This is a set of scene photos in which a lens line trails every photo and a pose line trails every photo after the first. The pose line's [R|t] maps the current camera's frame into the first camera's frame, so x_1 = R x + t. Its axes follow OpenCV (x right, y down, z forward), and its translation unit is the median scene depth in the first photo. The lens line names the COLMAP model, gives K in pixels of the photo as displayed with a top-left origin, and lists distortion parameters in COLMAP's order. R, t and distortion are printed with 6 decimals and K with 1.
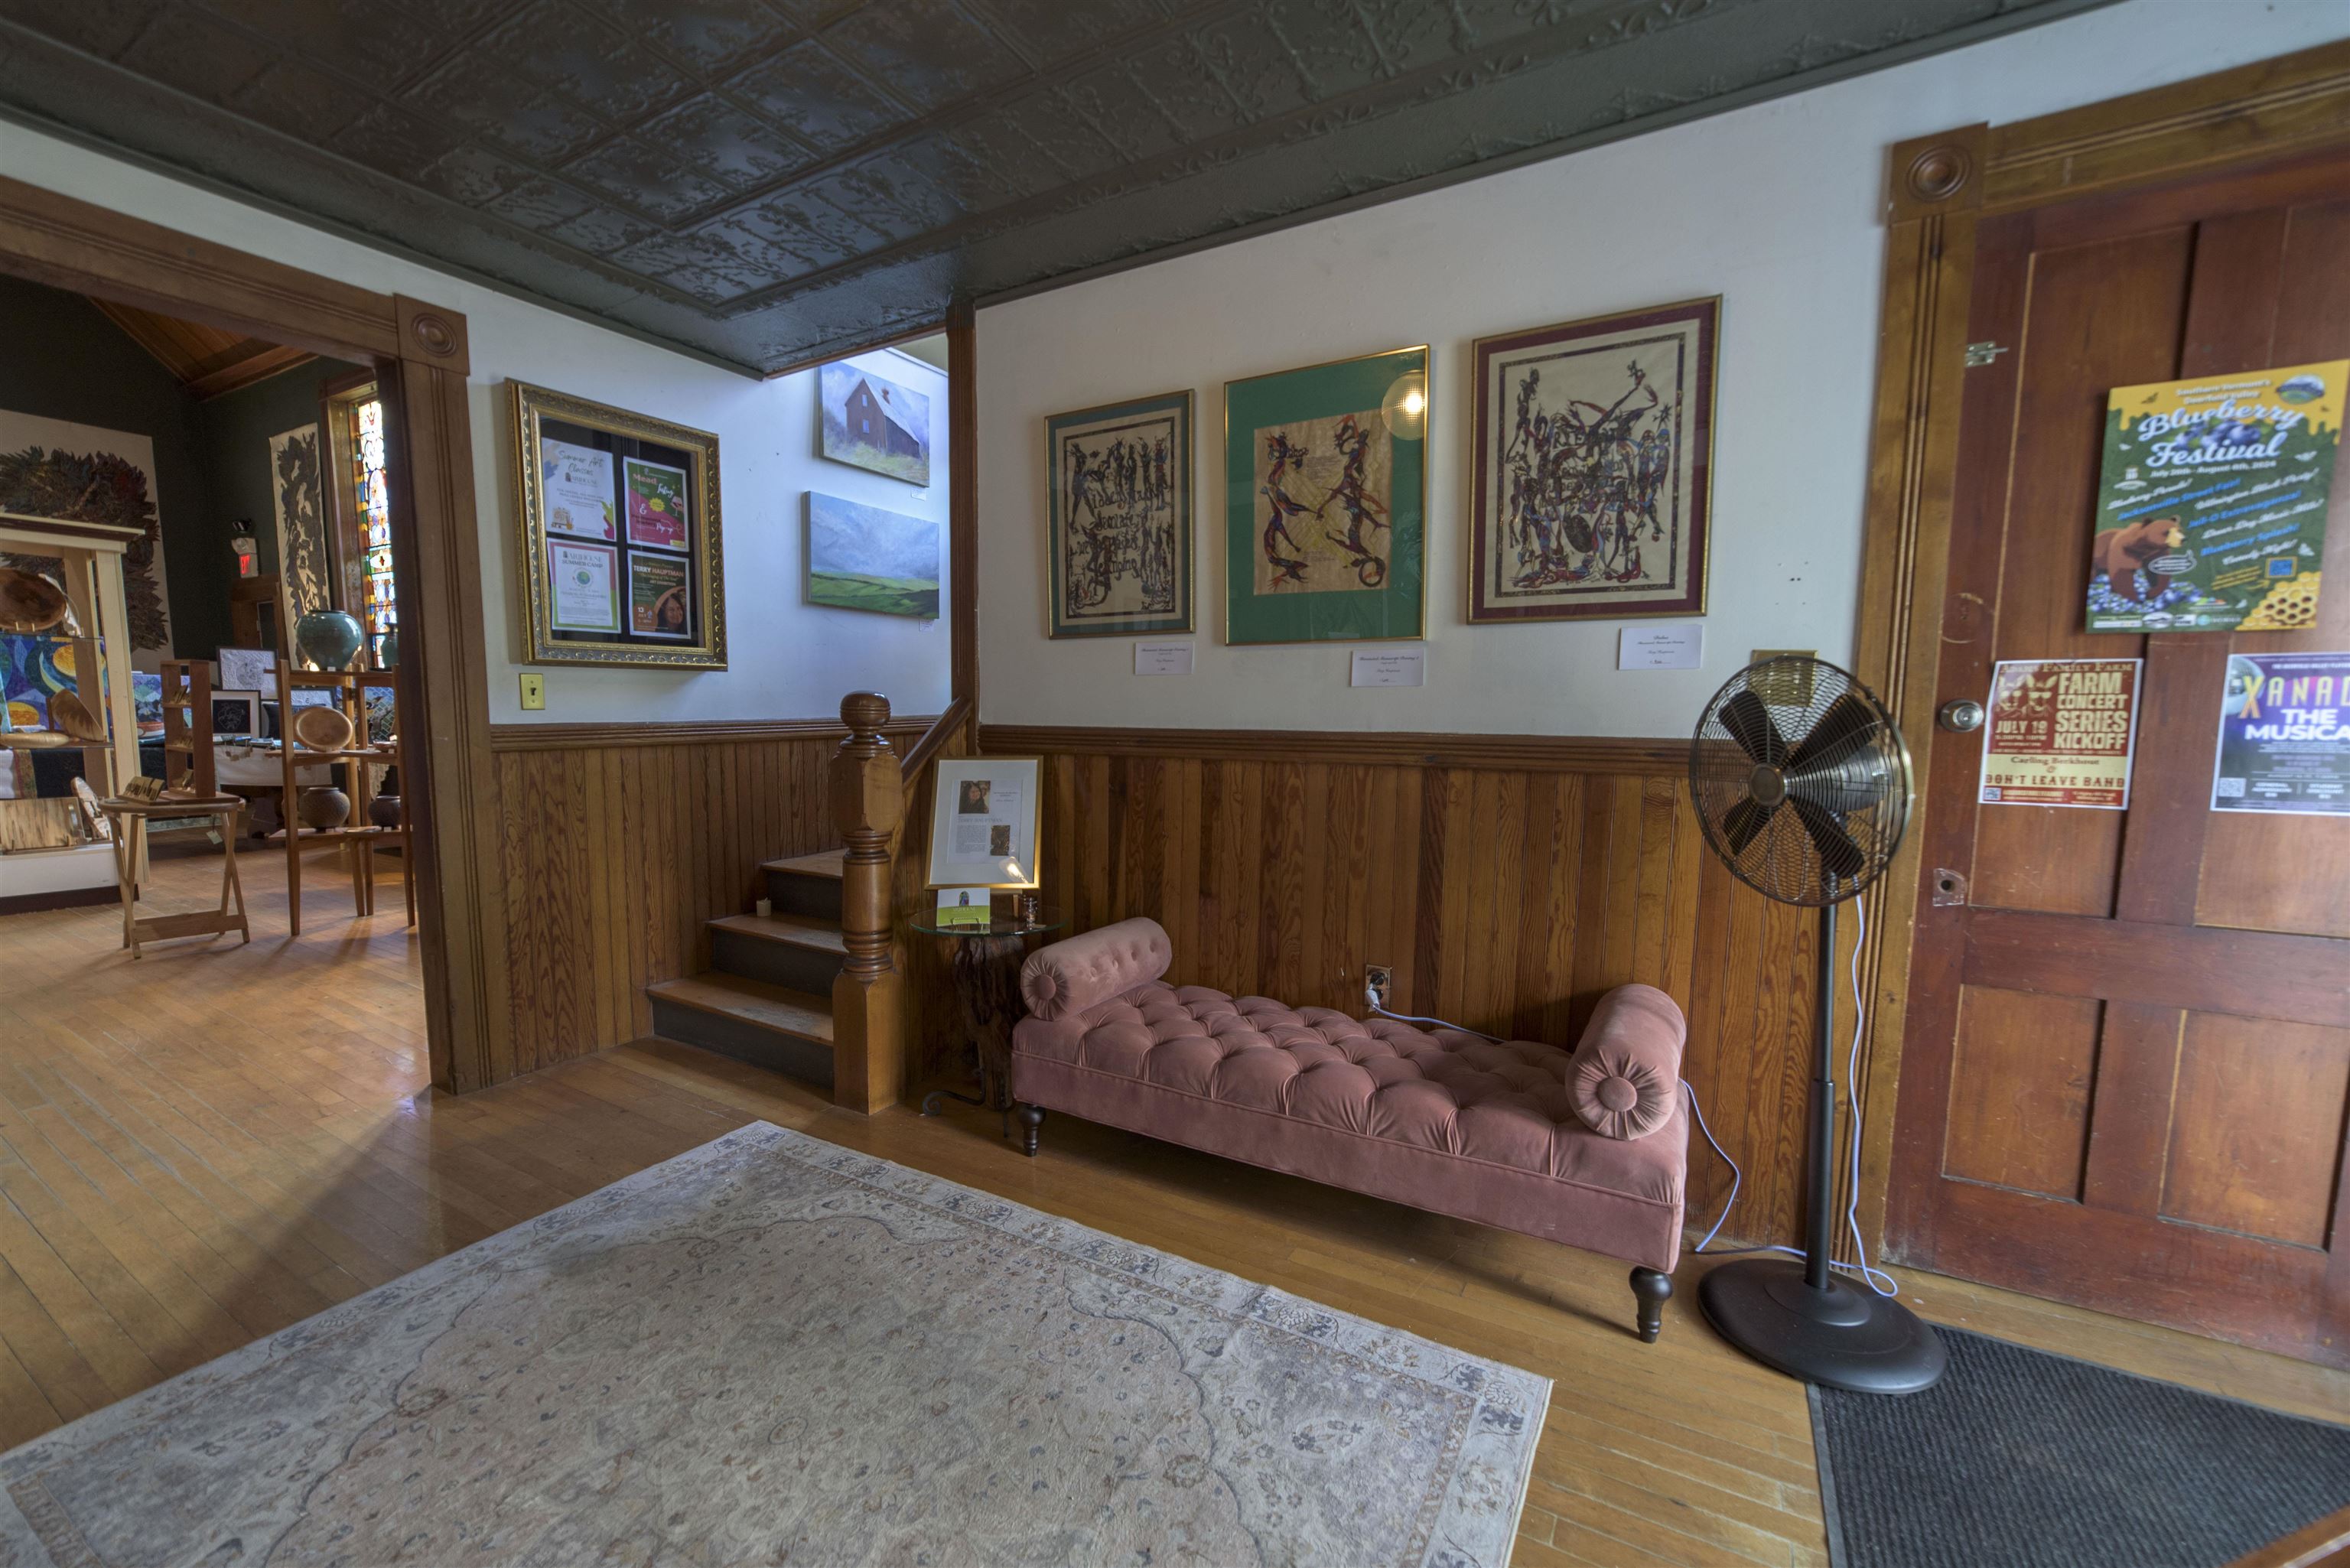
lens RADIAL K [[948.0, 0, 1186.9], [0, 948.0, 811.3], [0, 0, 1]] dist [-0.023244, 0.013323]
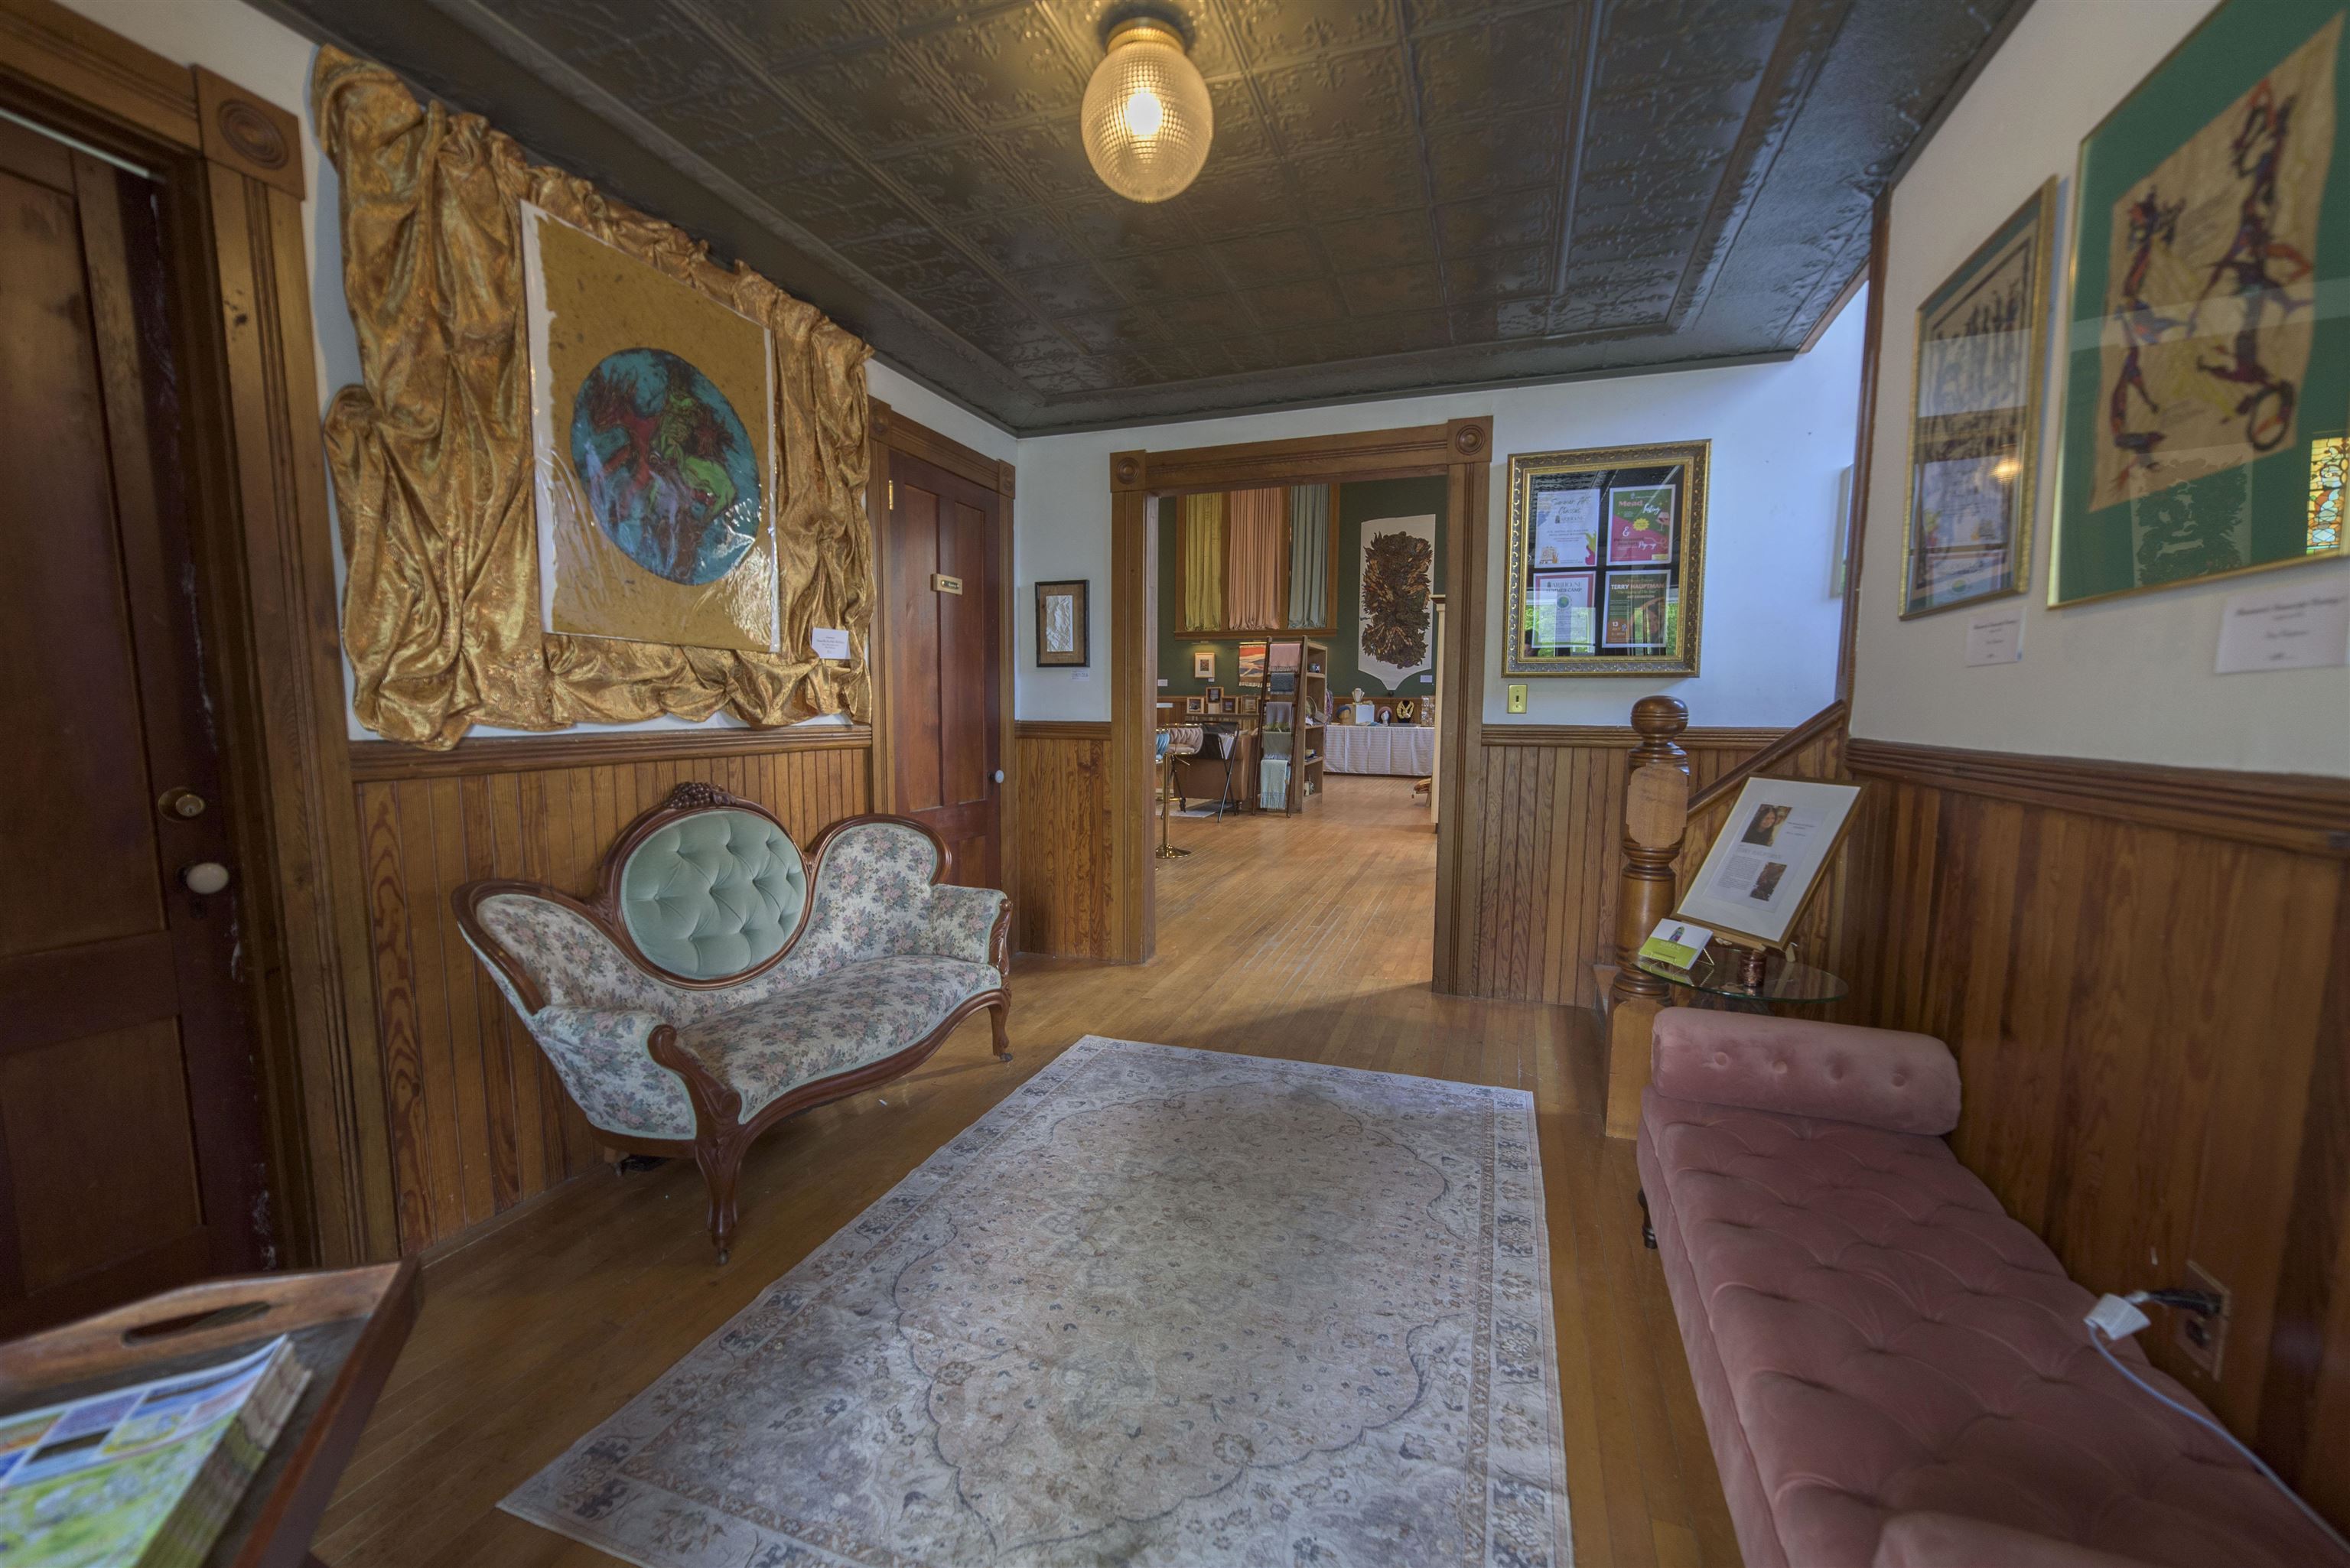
lens RADIAL K [[948.0, 0, 1186.9], [0, 948.0, 811.3], [0, 0, 1]] dist [-0.023244, 0.013323]
pose [[0.167208, 0.105150, -0.980298, 0.526697], [-0.112509, 0.989836, 0.086983, -0.043329], [0.979481, 0.095748, 0.177339, 0.396236]]
